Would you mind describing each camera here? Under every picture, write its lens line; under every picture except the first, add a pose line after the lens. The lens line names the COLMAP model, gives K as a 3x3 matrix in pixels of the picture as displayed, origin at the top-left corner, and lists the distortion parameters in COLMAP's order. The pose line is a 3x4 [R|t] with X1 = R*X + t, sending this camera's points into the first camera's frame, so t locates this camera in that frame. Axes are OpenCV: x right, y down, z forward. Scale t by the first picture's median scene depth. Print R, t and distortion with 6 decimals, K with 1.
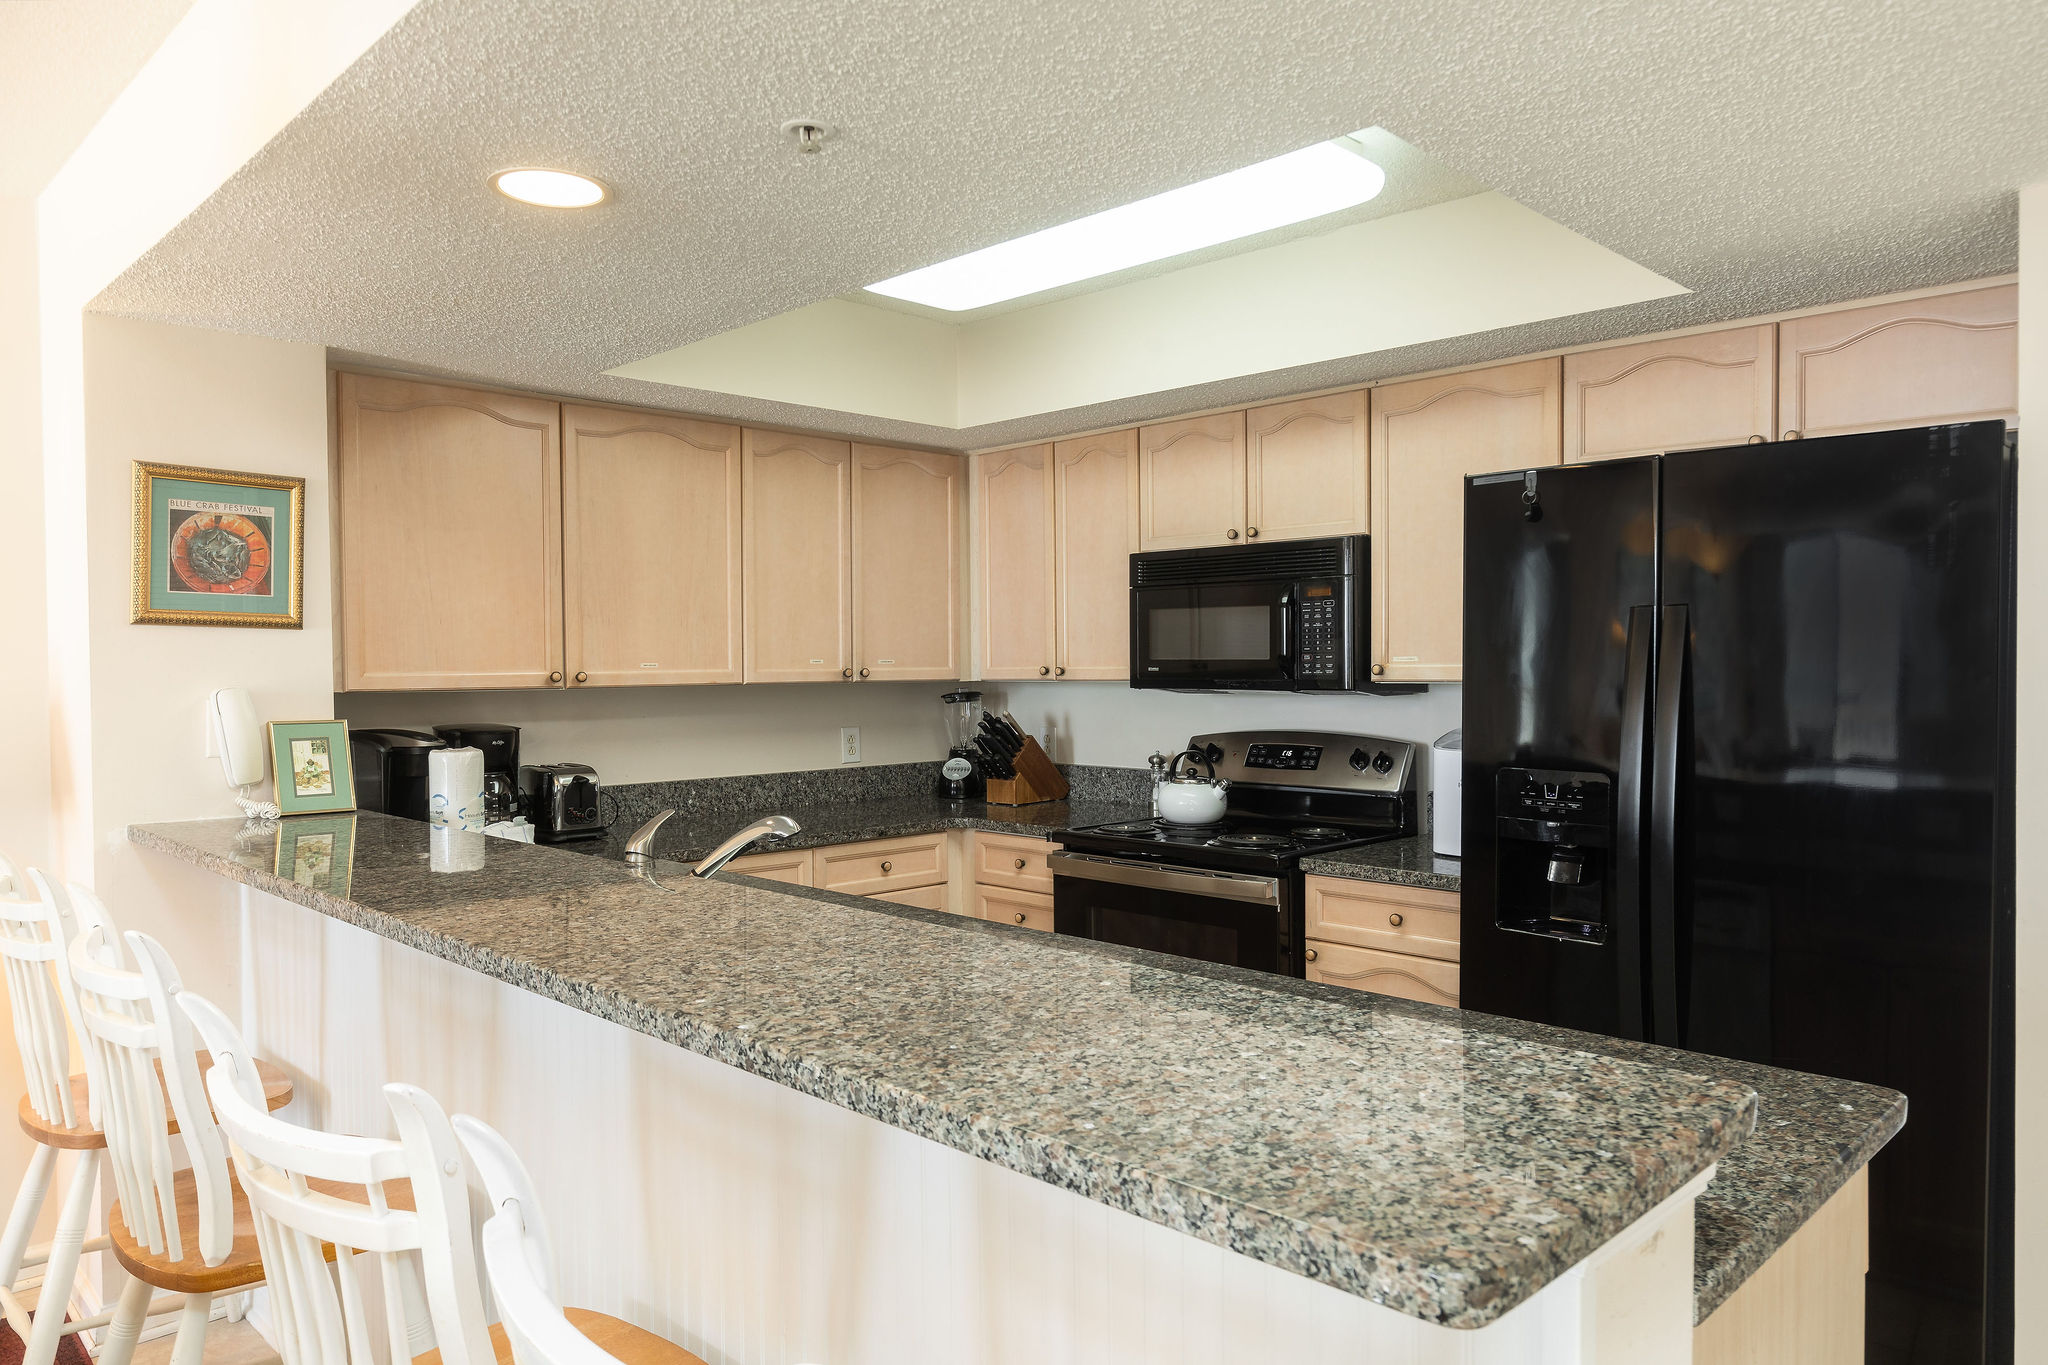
lens RADIAL K [[1416.7, 0, 996.3], [0, 1416.7, 711.1], [0, 0, 1]] dist [-0.006526, -0.002999]
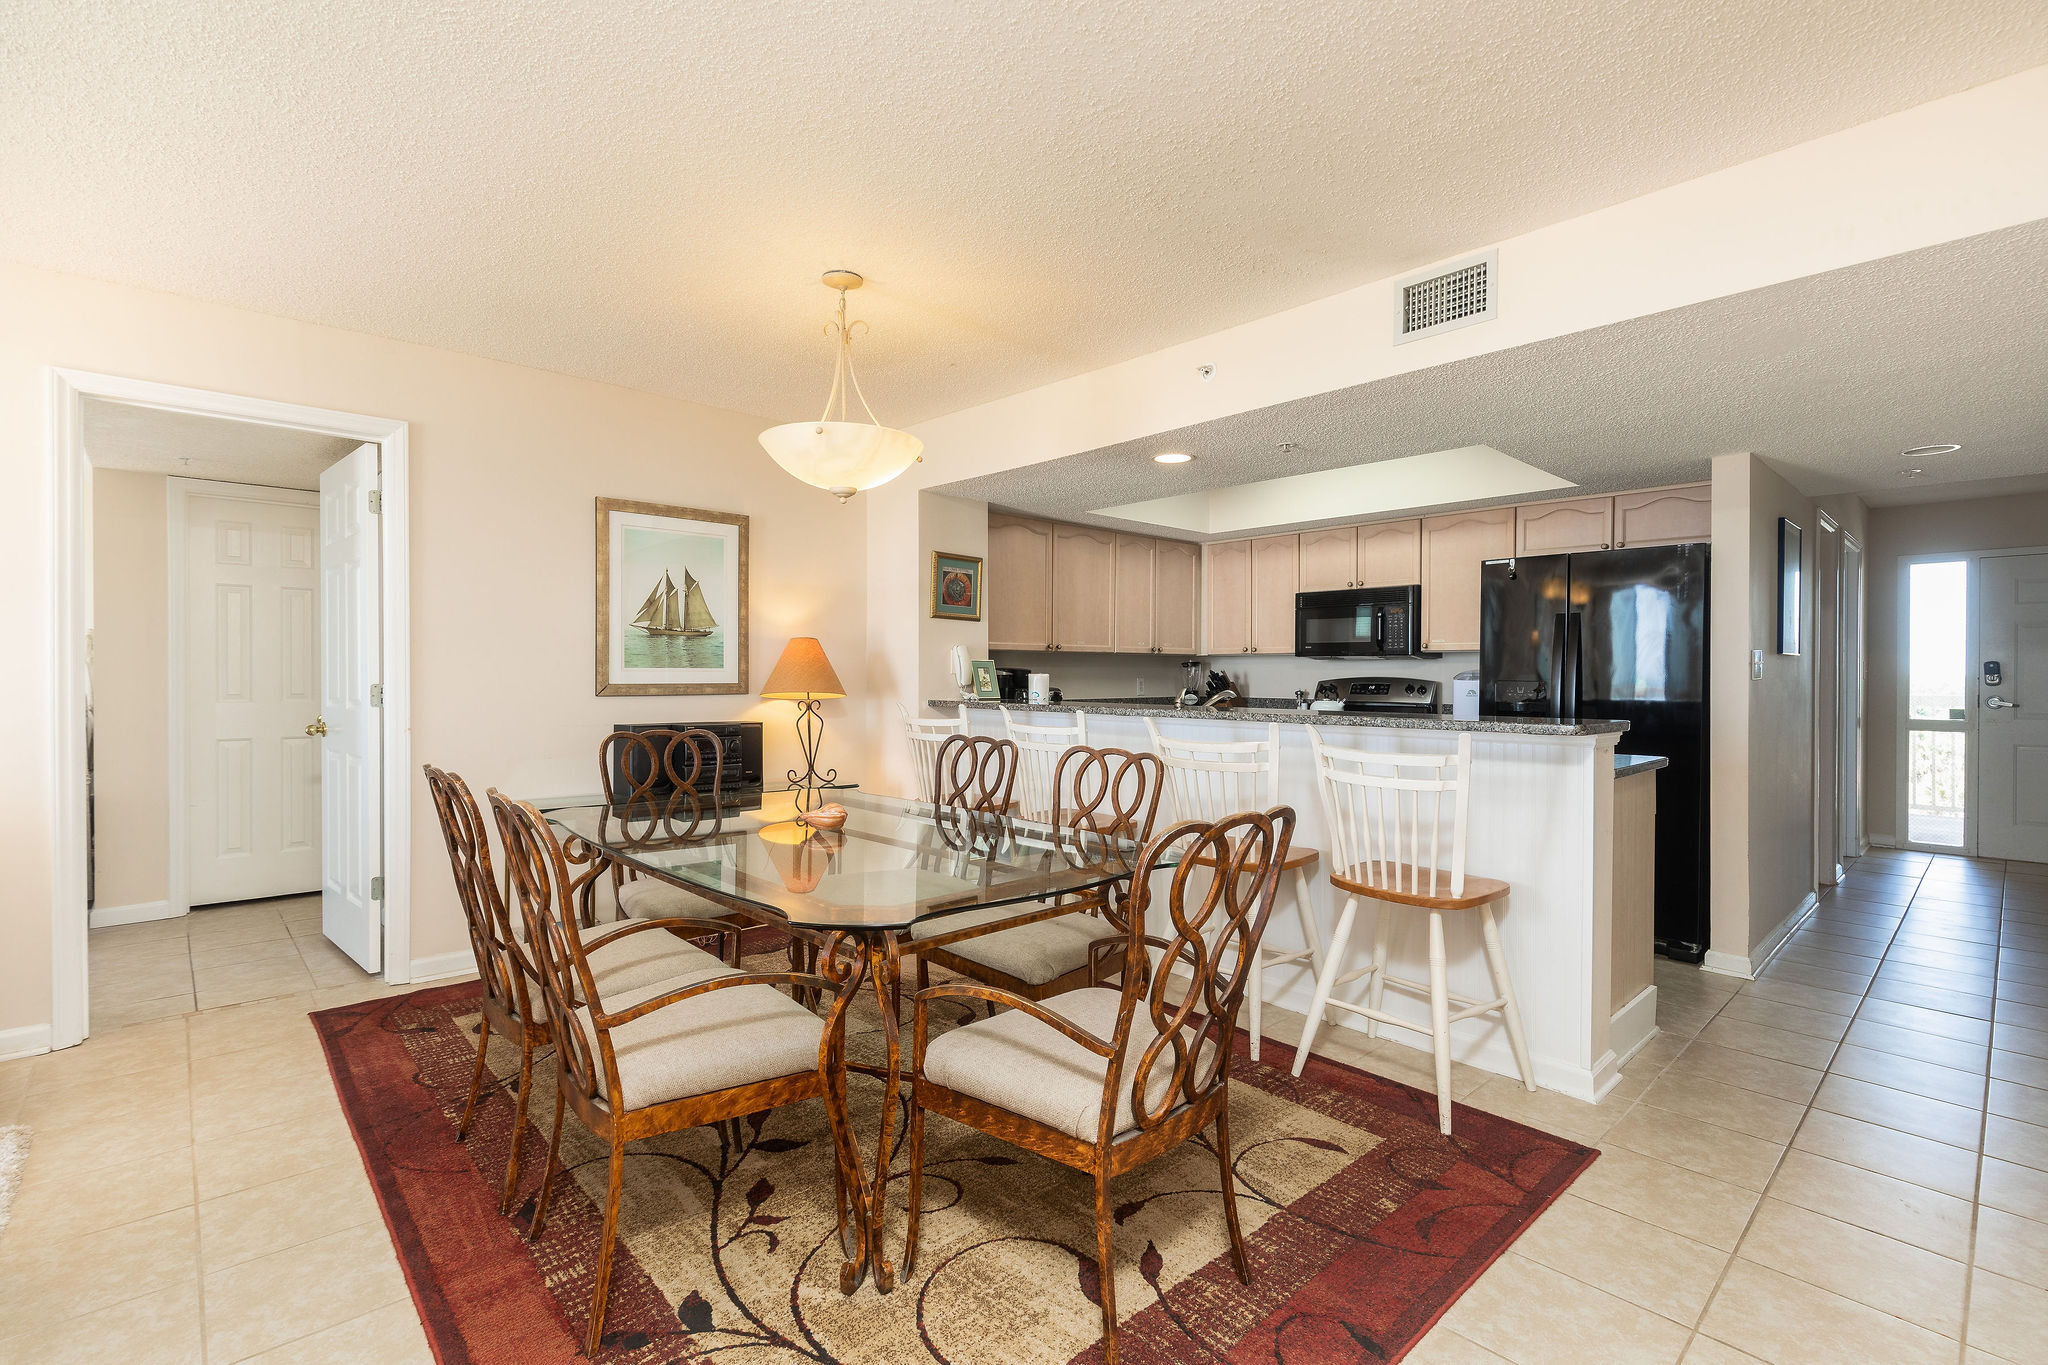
lens RADIAL K [[953.2, 0, 1024.0], [0, 953.2, 682.5], [0, 0, 1]] dist [-0.000098, 0.000009]
pose [[0.999764, 0.008703, -0.019894, -0.309789], [-0.009127, 0.999731, -0.021338, 0.061943], [0.019703, 0.021515, 0.999574, -0.472522]]
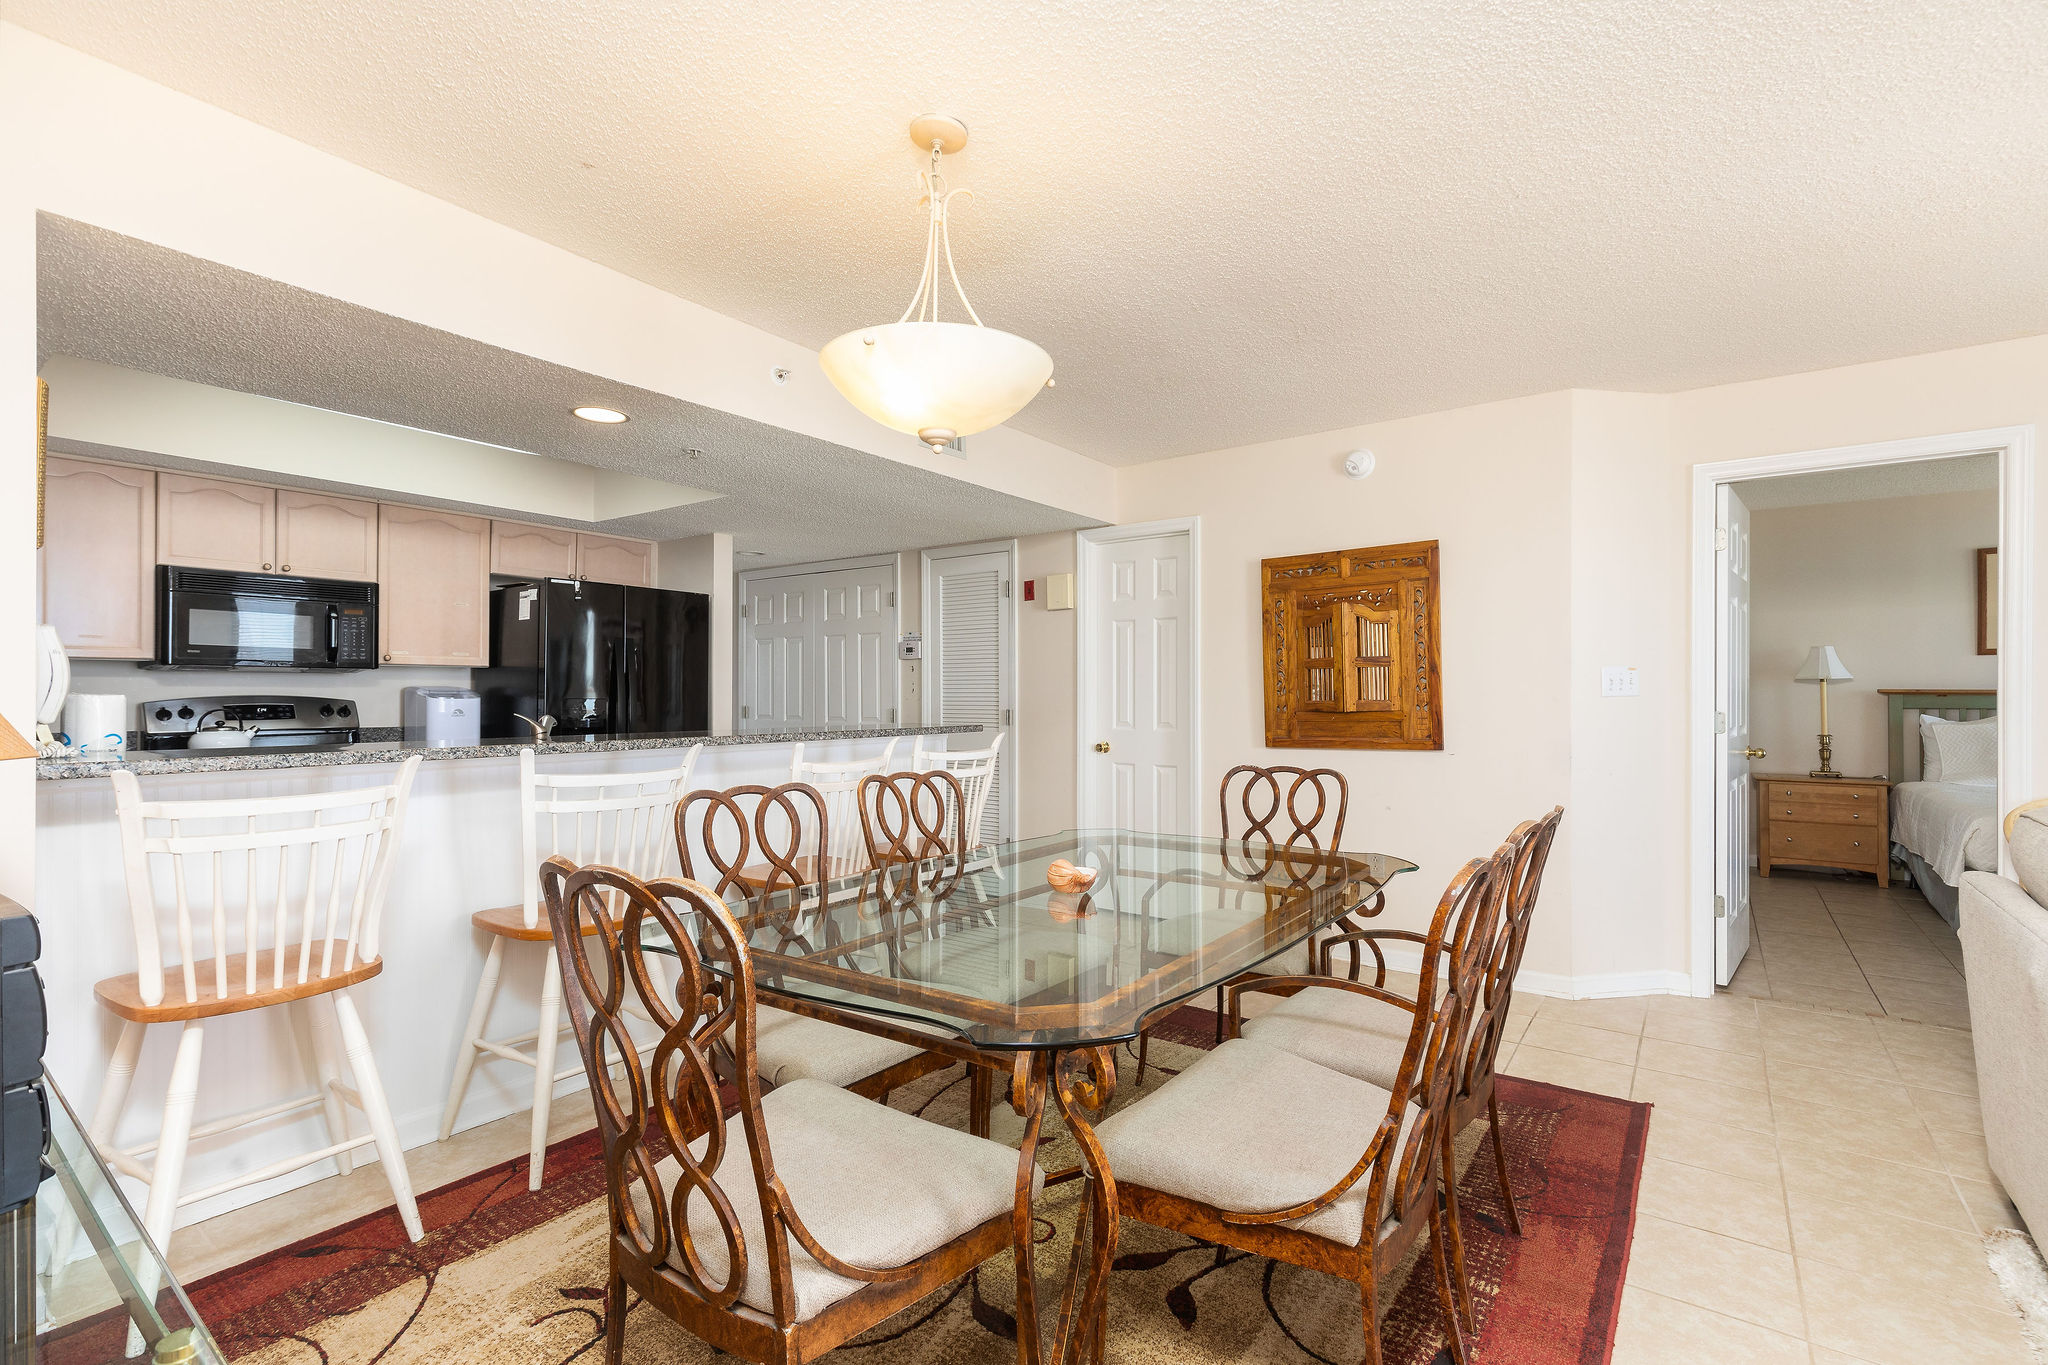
lens RADIAL K [[953.2, 0, 1024.0], [0, 953.2, 682.5], [0, 0, 1]] dist [-0.000098, 0.000009]
pose [[-0.192644, 0.023224, 0.980994, -1.034678], [0.028757, 0.999424, -0.018013, 0.043929], [-0.980847, 0.024741, -0.193201, 0.414198]]
